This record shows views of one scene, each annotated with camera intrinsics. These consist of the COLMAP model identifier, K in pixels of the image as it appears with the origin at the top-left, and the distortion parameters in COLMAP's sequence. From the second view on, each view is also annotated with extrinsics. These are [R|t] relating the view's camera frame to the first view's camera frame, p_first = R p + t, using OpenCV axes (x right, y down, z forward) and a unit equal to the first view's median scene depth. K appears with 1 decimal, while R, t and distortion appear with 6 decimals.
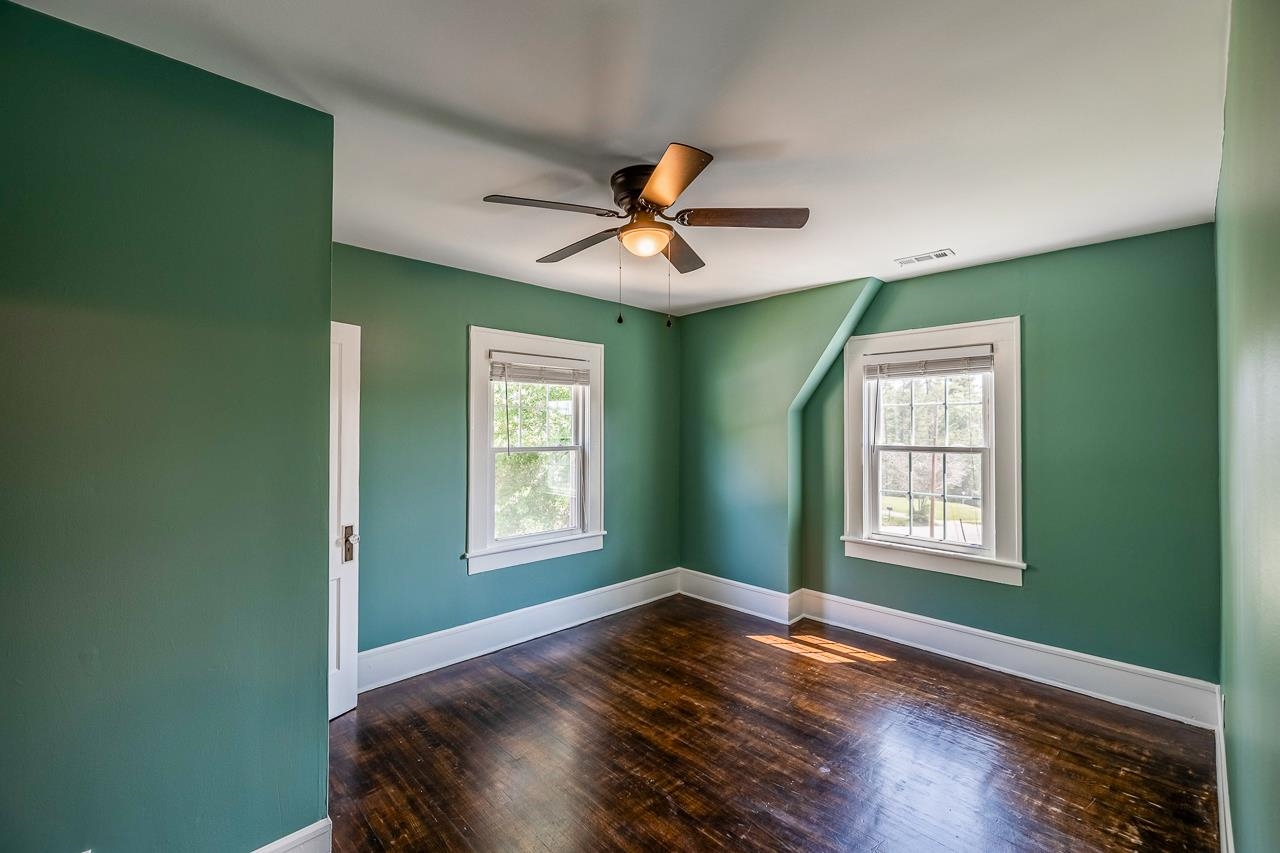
lens RADIAL K [[559.6, 0, 635.1], [0, 559.6, 420.7], [0, 0, 1]] dist [0.002539, -0.000061]
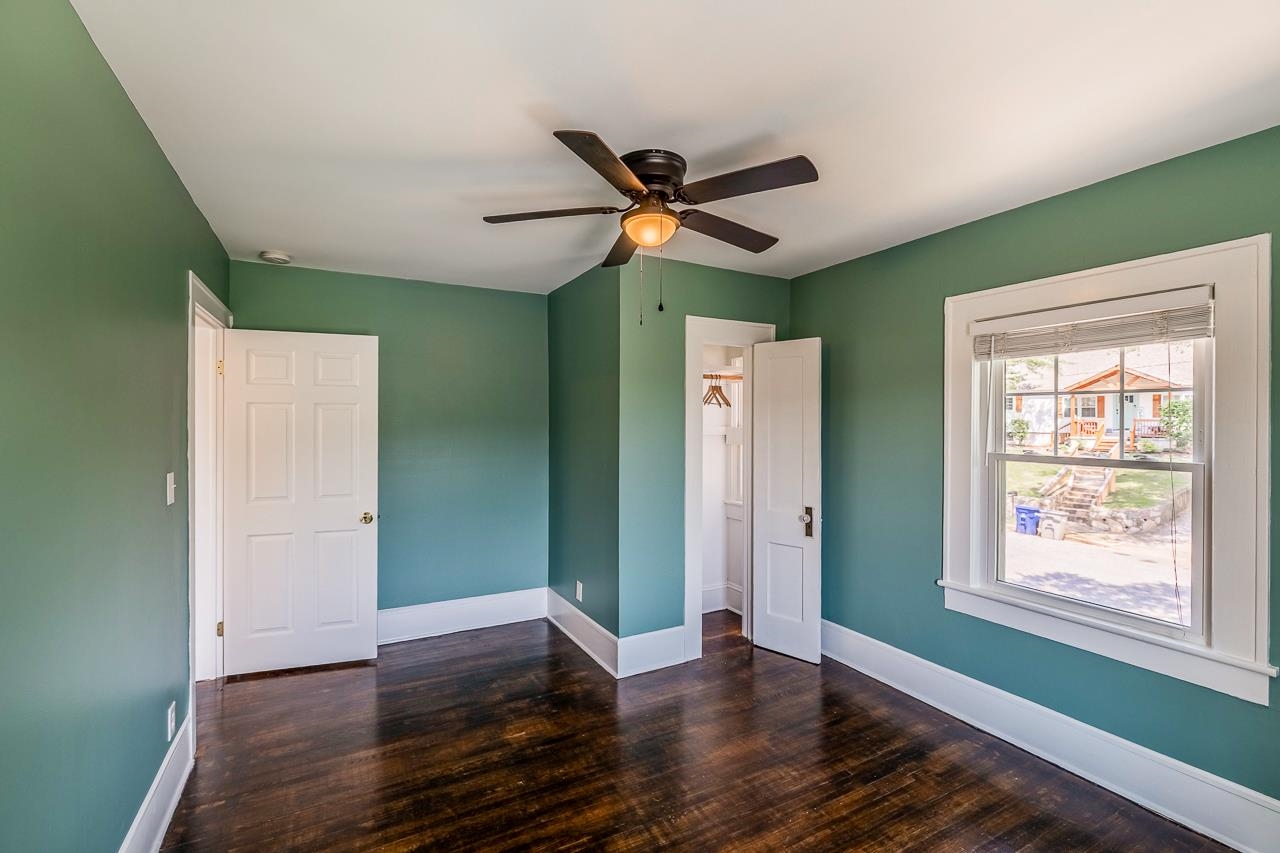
lens RADIAL K [[559.6, 0, 635.1], [0, 559.6, 420.7], [0, 0, 1]] dist [0.002539, -0.000061]
pose [[-0.285628, -0.004223, -0.958331, 0.603593], [0.013214, 0.999878, -0.008344, 0.006545], [0.958249, -0.015047, -0.285537, 0.801973]]
